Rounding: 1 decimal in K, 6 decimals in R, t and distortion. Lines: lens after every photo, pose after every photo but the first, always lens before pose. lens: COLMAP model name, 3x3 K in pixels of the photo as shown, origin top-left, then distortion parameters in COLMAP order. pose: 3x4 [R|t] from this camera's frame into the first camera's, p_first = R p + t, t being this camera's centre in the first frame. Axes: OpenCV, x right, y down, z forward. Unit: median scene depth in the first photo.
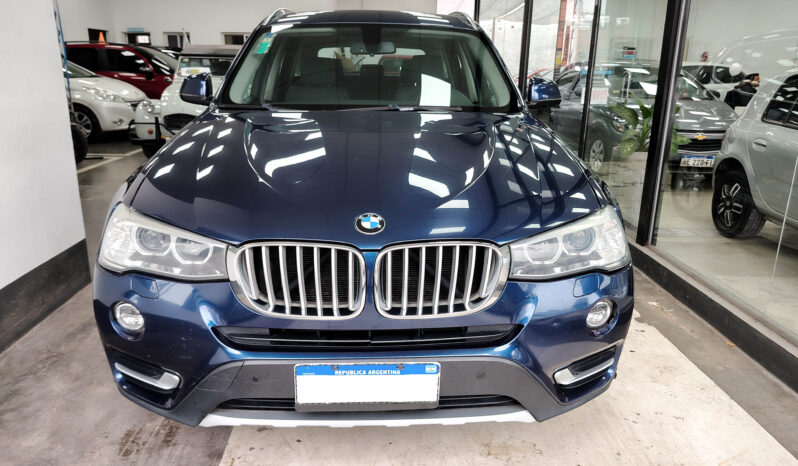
lens RADIAL K [[586.2, 0, 390.3], [0, 586.2, 230.7], [0, 0, 1]] dist [0.044759, -0.001124]
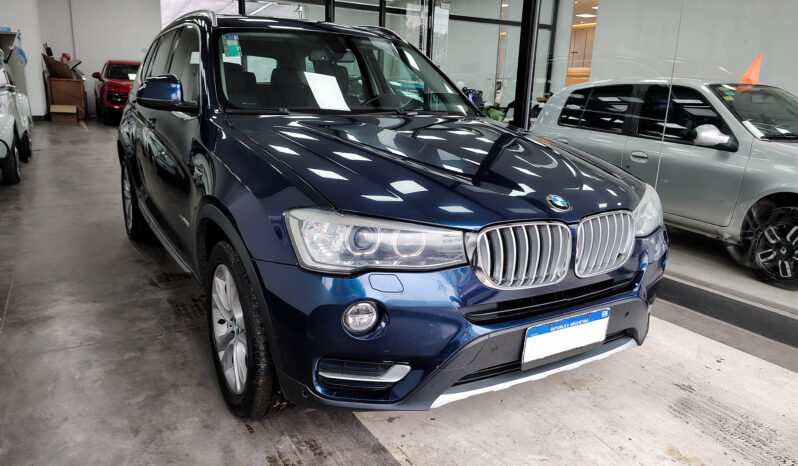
lens RADIAL K [[578.4, 0, 403.9], [0, 578.4, 231.1], [0, 0, 1]] dist [0.095403, -0.138991]
pose [[0.875418, -0.106069, 0.471585, -0.878392], [0.115079, 0.993308, 0.009791, -0.002828], [-0.469468, 0.045699, 0.881766, 0.089948]]
